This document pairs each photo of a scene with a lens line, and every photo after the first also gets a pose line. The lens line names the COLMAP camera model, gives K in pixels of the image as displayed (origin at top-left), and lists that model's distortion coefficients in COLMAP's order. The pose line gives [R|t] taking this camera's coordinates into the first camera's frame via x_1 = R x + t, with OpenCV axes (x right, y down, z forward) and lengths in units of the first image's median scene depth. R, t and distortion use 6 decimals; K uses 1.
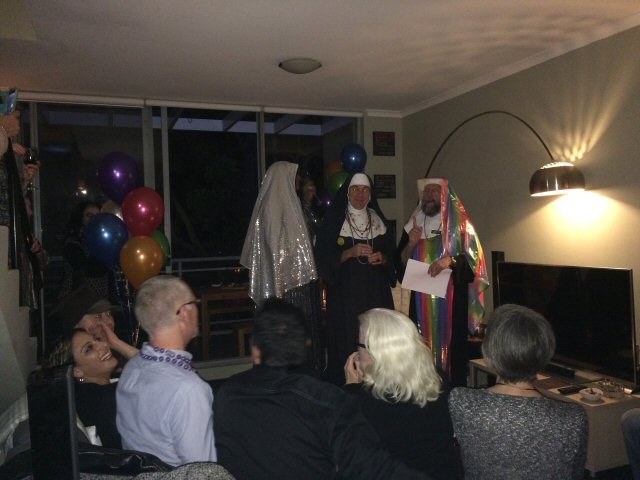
lens RADIAL K [[539.0, 0, 317.8], [0, 539.0, 240.2], [0, 0, 1]] dist [0.068098, -0.093961]
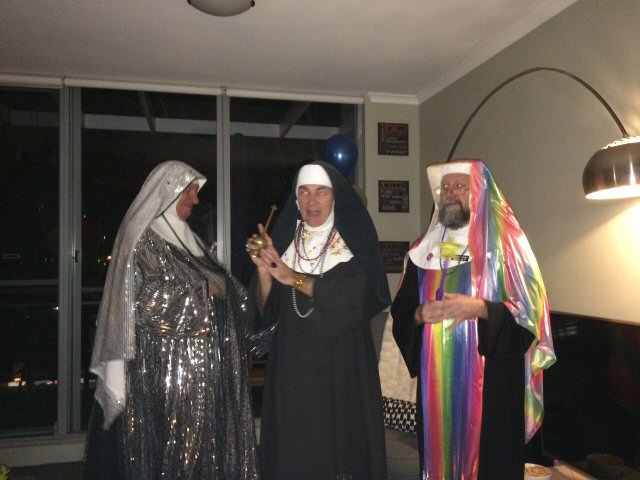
lens RADIAL K [[539.0, 0, 320.5], [0, 539.0, 241.9], [0, 0, 1]] dist [0.068098, -0.093961]
pose [[0.991279, 0.014874, -0.130938, 0.176375], [-0.020573, 0.998894, -0.042279, -0.004949], [0.130165, 0.044604, 0.990489, 0.367041]]
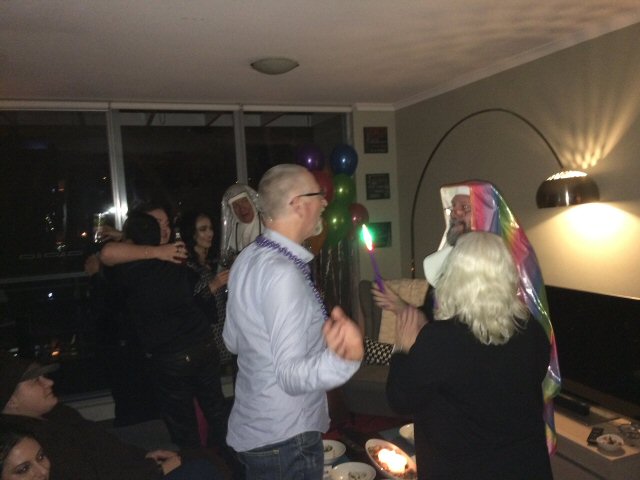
lens RADIAL K [[539.0, 0, 318.8], [0, 539.0, 239.5], [0, 0, 1]] dist [0.068098, -0.093961]
pose [[0.999610, -0.027675, -0.003657, 0.034209], [0.027808, 0.998656, 0.043743, -0.074770], [0.002441, -0.043828, 0.999036, 0.103881]]
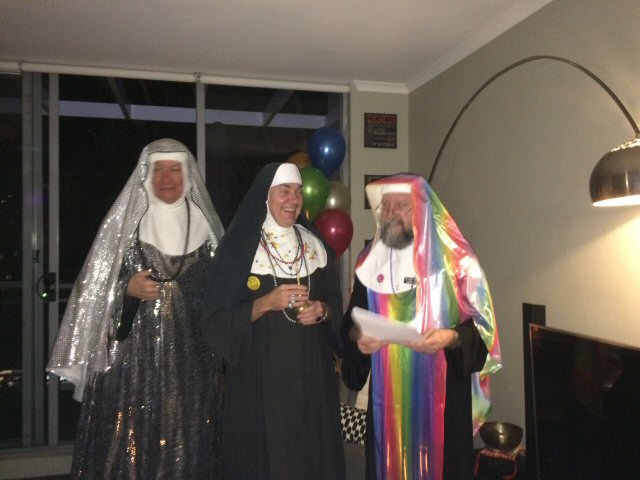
lens RADIAL K [[539.0, 0, 320.3], [0, 539.0, 240.6], [0, 0, 1]] dist [0.068098, -0.093961]
pose [[0.993134, 0.020910, -0.115101, 0.184634], [-0.023244, 0.999550, -0.018979, -0.031094], [0.114652, 0.021524, 0.993173, 0.433000]]
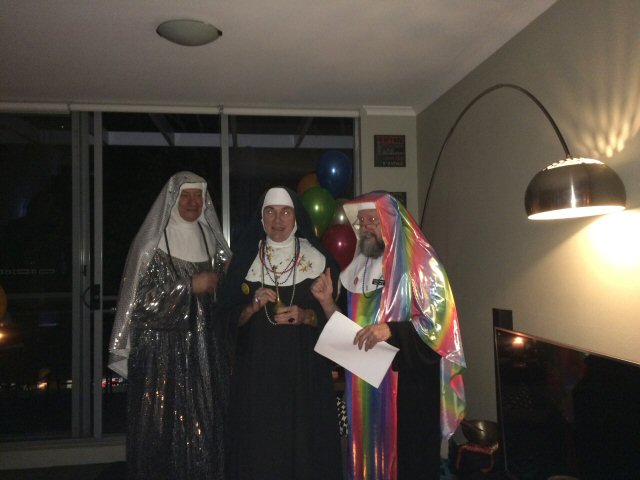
lens RADIAL K [[539.0, 0, 320.9], [0, 539.0, 240.1], [0, 0, 1]] dist [0.068098, -0.093961]
pose [[0.974761, 0.004075, -0.223213, 0.283228], [-0.014570, 0.998863, -0.045395, -0.028194], [0.222775, 0.047502, 0.973712, 0.367453]]
